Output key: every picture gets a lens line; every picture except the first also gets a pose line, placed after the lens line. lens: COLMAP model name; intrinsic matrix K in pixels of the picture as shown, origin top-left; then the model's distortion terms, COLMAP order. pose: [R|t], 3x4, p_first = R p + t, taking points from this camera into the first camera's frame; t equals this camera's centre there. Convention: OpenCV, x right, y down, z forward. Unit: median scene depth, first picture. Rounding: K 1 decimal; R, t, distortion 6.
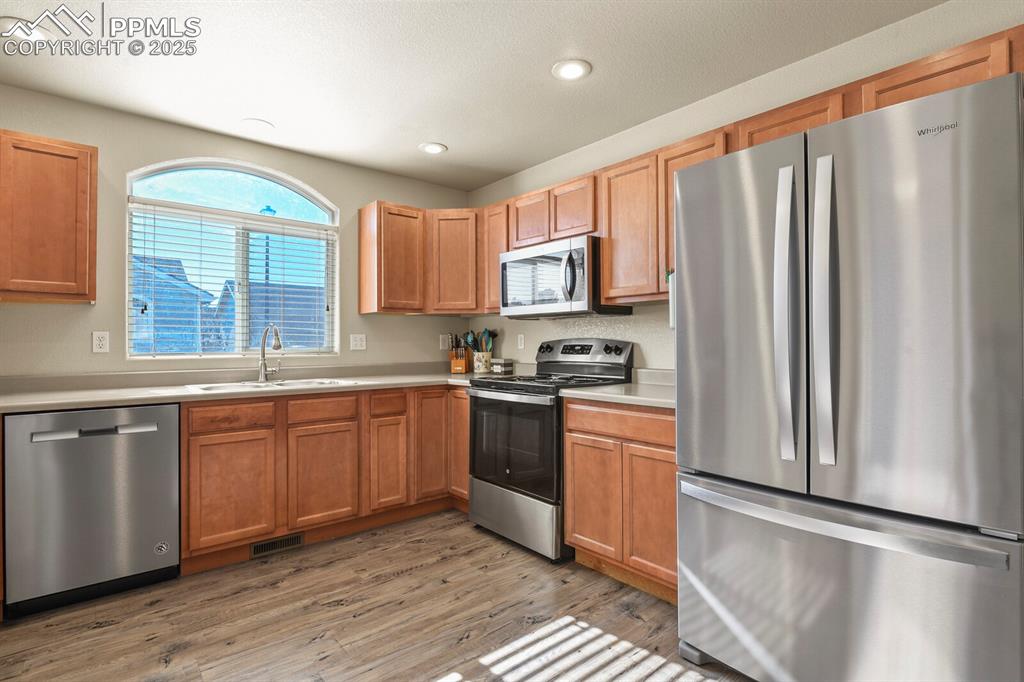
lens RADIAL K [[500.6, 0, 514.3], [0, 500.6, 334.4], [0, 0, 1]] dist [-0.007575, -0.001264]
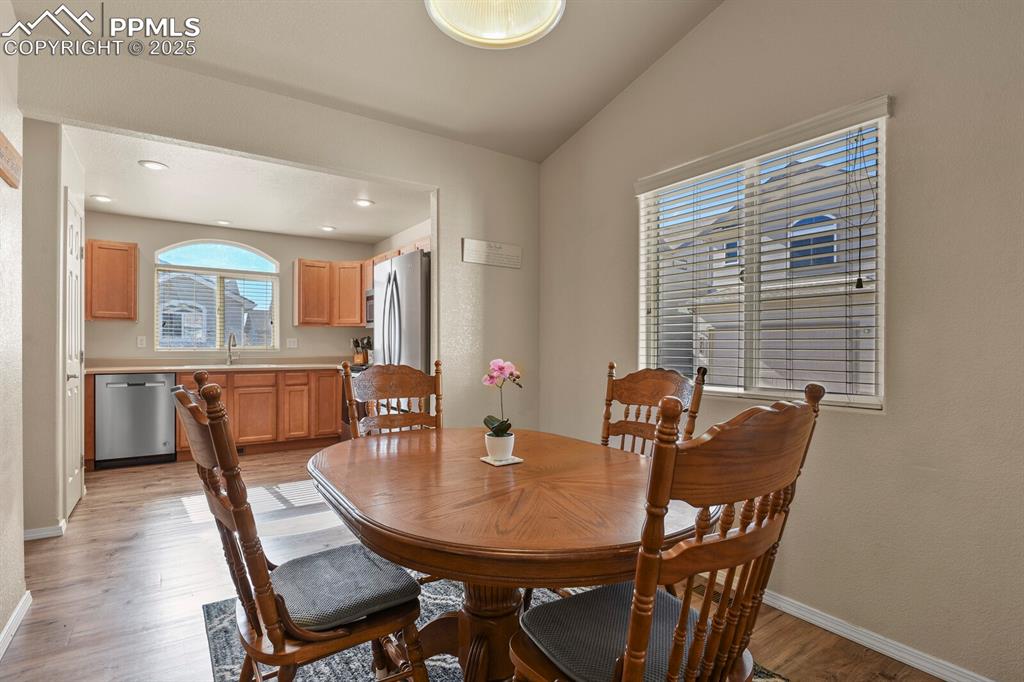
lens RADIAL K [[498.3, 0, 512.5], [0, 498.3, 343.4], [0, 0, 1]] dist [-0.011534, -0.001080]
pose [[0.994926, 0.006378, -0.100412, 0.747167], [-0.005383, 0.999934, 0.010177, -0.005321], [0.100470, -0.009585, 0.994894, -0.716881]]
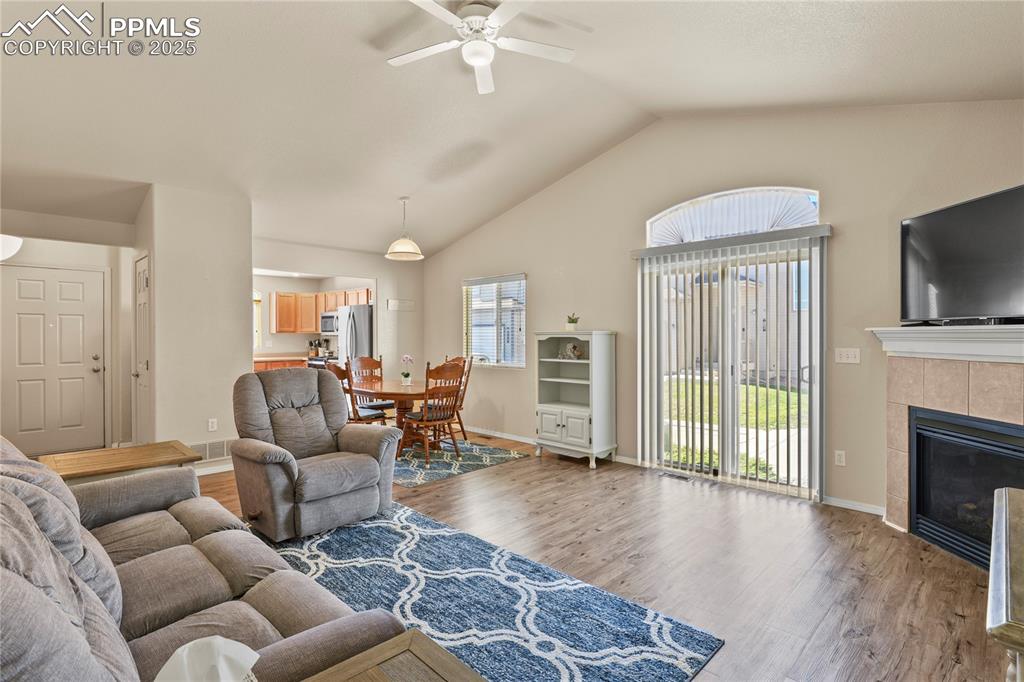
lens RADIAL K [[500.6, 0, 514.3], [0, 500.6, 334.4], [0, 0, 1]] dist [-0.007575, -0.001264]
pose [[0.995157, 0.000174, 0.098299, 0.912268], [-0.001381, 0.999924, 0.012217, -0.088902], [-0.098289, -0.012293, 0.995082, -2.219356]]
